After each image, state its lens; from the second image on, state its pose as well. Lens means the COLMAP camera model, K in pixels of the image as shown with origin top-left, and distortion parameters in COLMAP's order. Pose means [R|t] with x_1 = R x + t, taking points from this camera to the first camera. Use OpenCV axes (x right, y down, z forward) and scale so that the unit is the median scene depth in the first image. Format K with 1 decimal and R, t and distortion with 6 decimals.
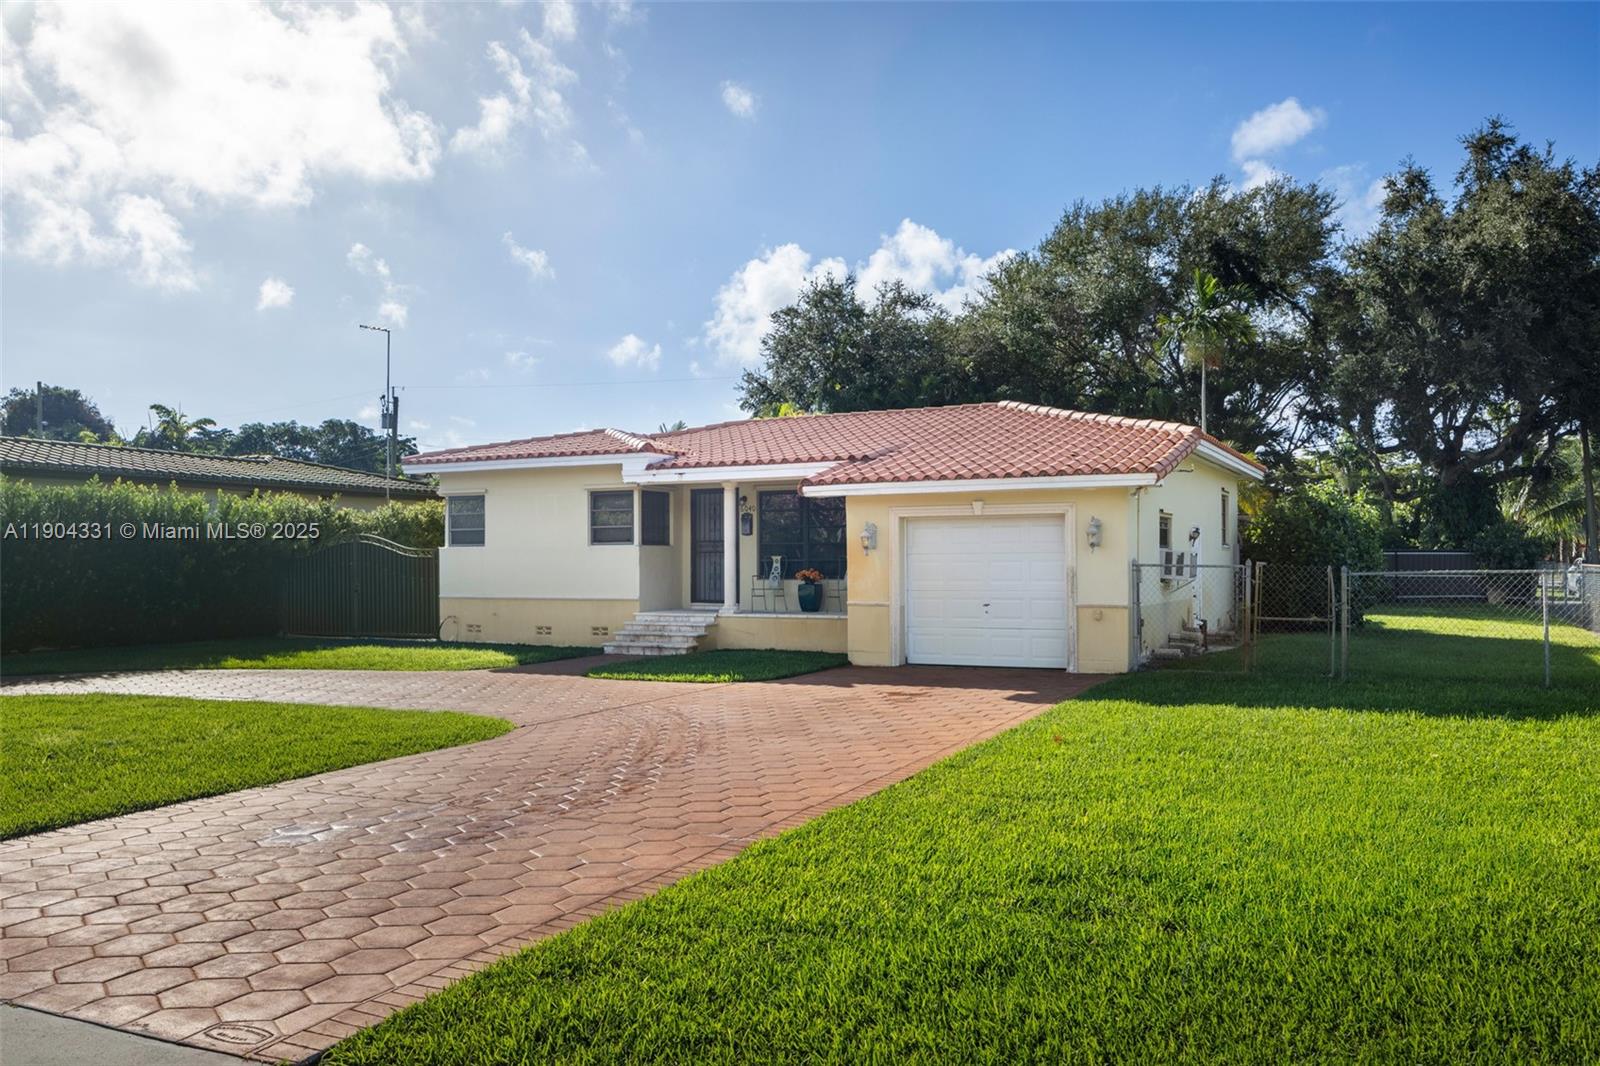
lens RADIAL K [[1226.9, 0, 800.0], [0, 1226.9, 533.0], [0, 0, 1]] dist [-0.000775, -0.002017]
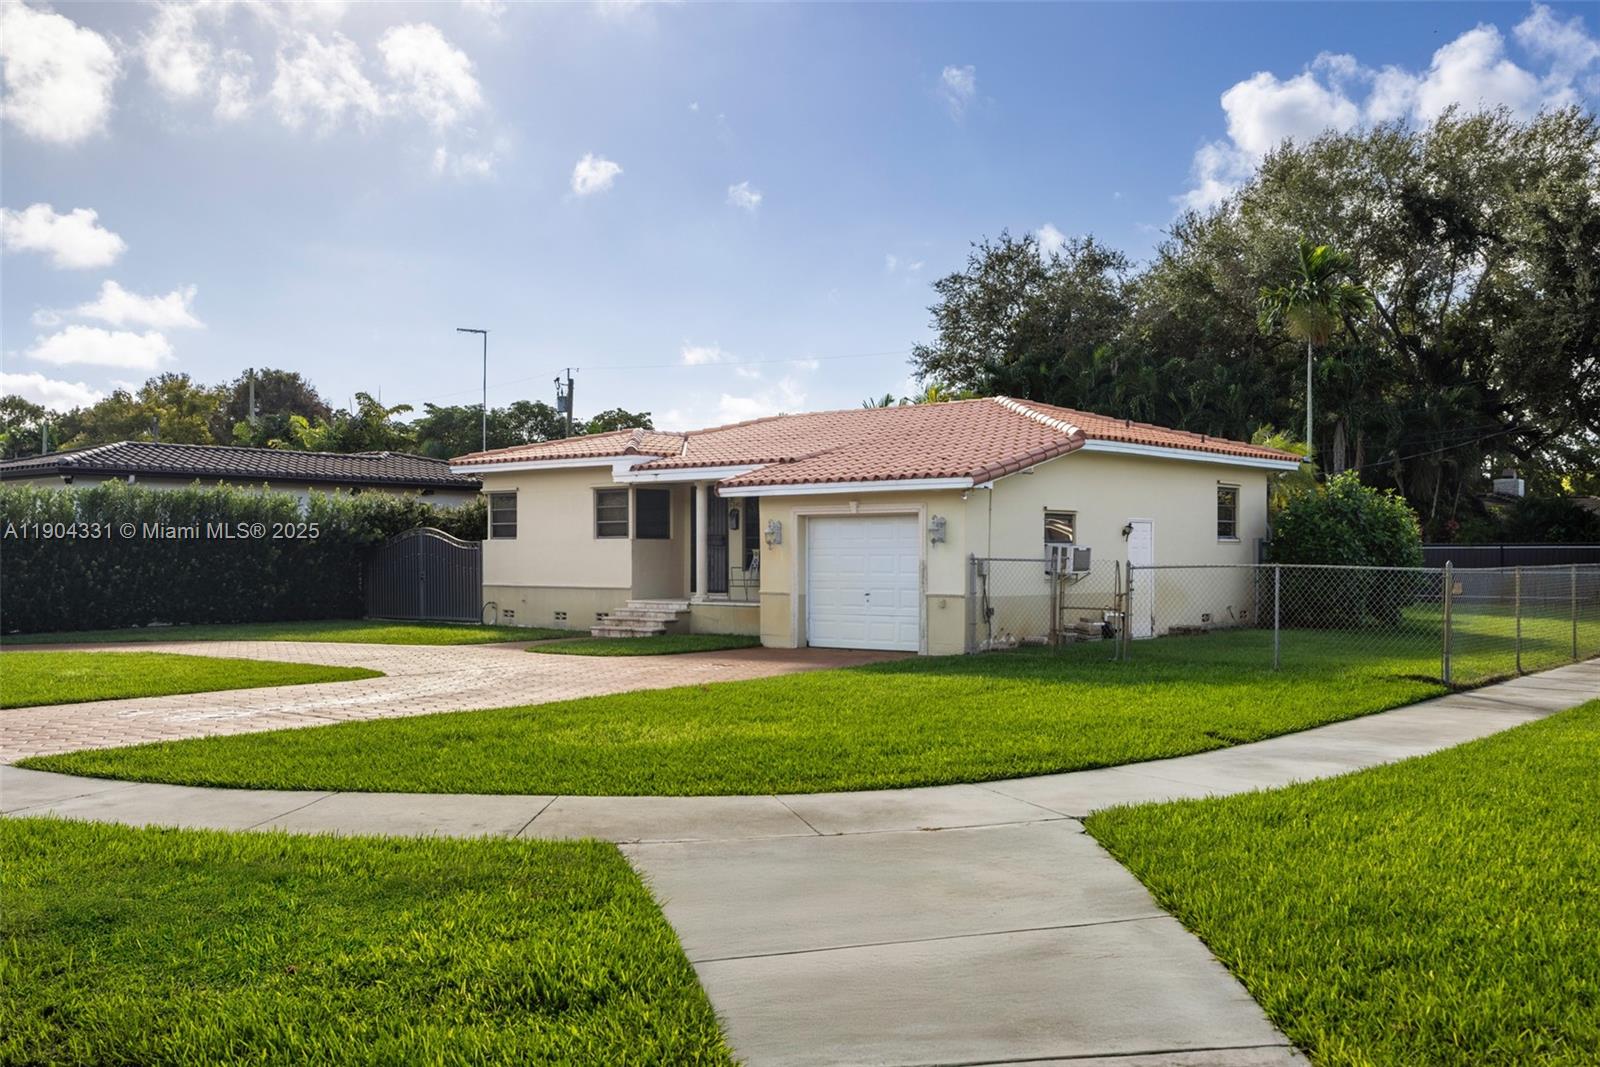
lens RADIAL K [[1510.8, 0, 796.6], [0, 1510.8, 538.1], [0, 0, 1]] dist [0.009073, 0.000612]
pose [[0.971104, 0.001734, -0.238652, 0.466242], [0.001611, 0.999903, 0.013817, -0.012680], [0.238653, -0.013803, 0.971007, -0.387811]]
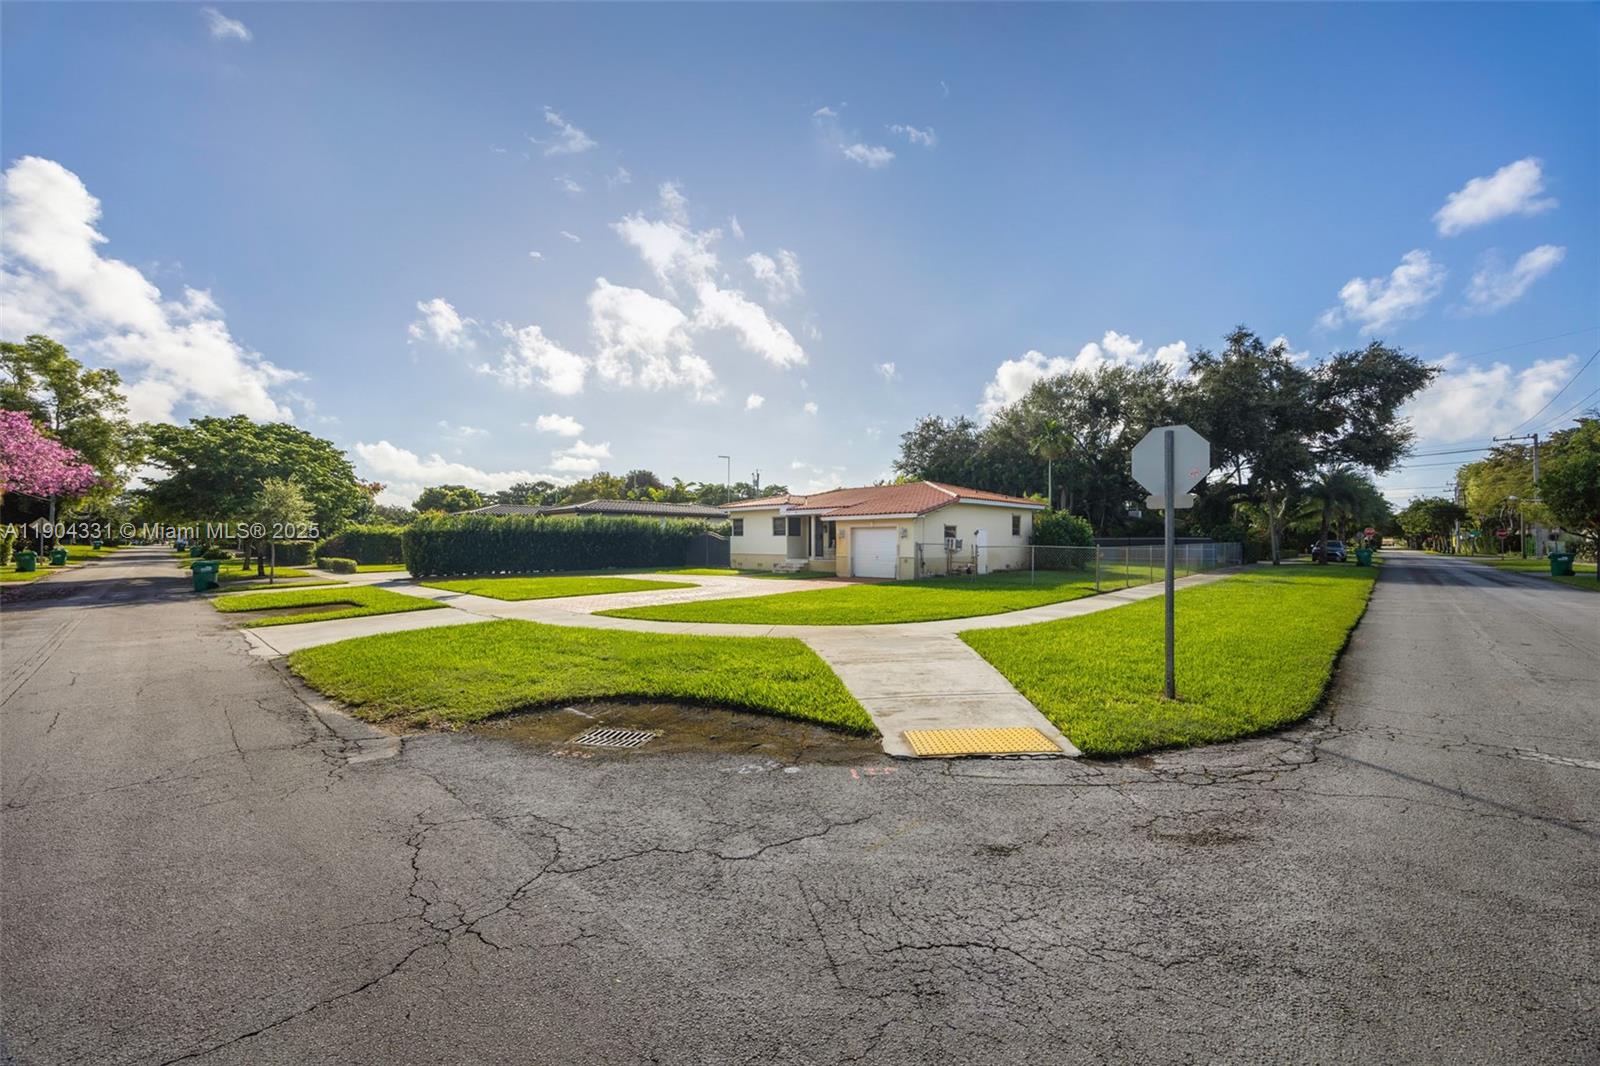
lens RADIAL K [[609.2, 0, 801.9], [0, 609.2, 531.2], [0, 0, 1]] dist [-0.001450, -0.000012]
pose [[0.952562, -0.001351, -0.304342, 0.477766], [0.003807, 0.999965, 0.007475, -0.017247], [0.304321, -0.008279, 0.952533, -0.511544]]
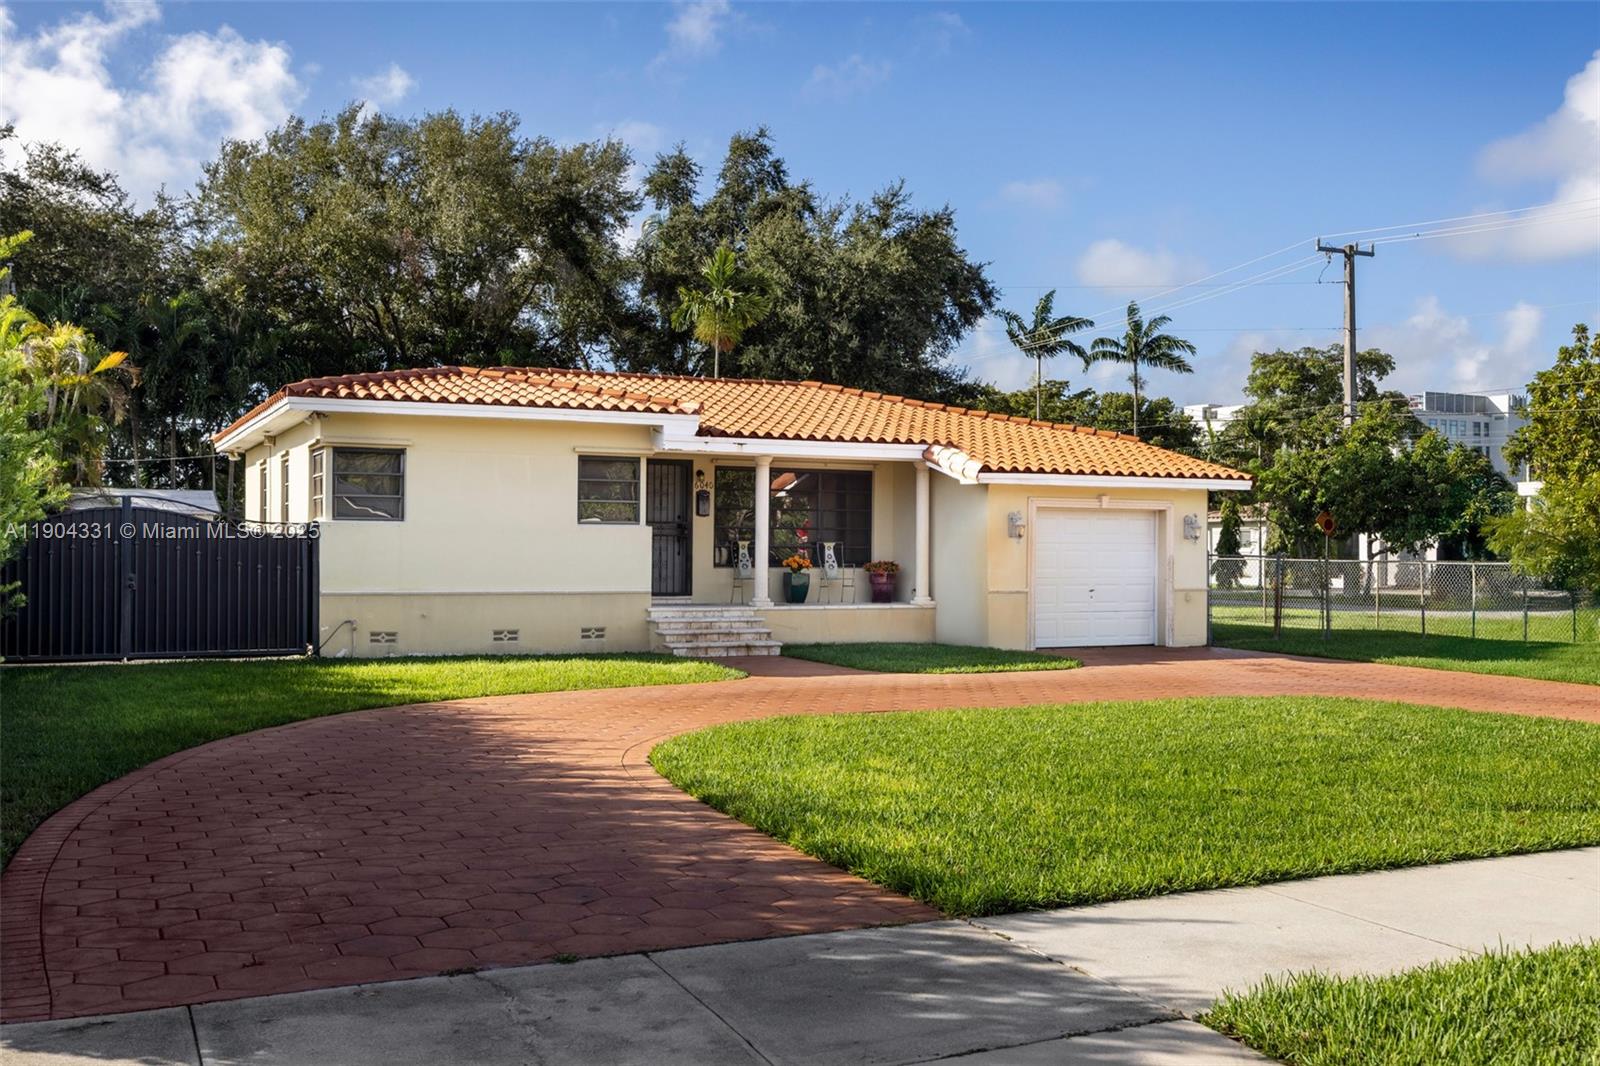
lens RADIAL K [[1510.8, 0, 796.6], [0, 1510.8, 537.6], [0, 0, 1]] dist [0.009073, 0.000612]
pose [[0.618769, 0.009859, 0.785512, -1.204553], [-0.030884, 0.999454, 0.011784, 0.004097], [-0.784966, -0.031551, 0.618735, 0.414267]]
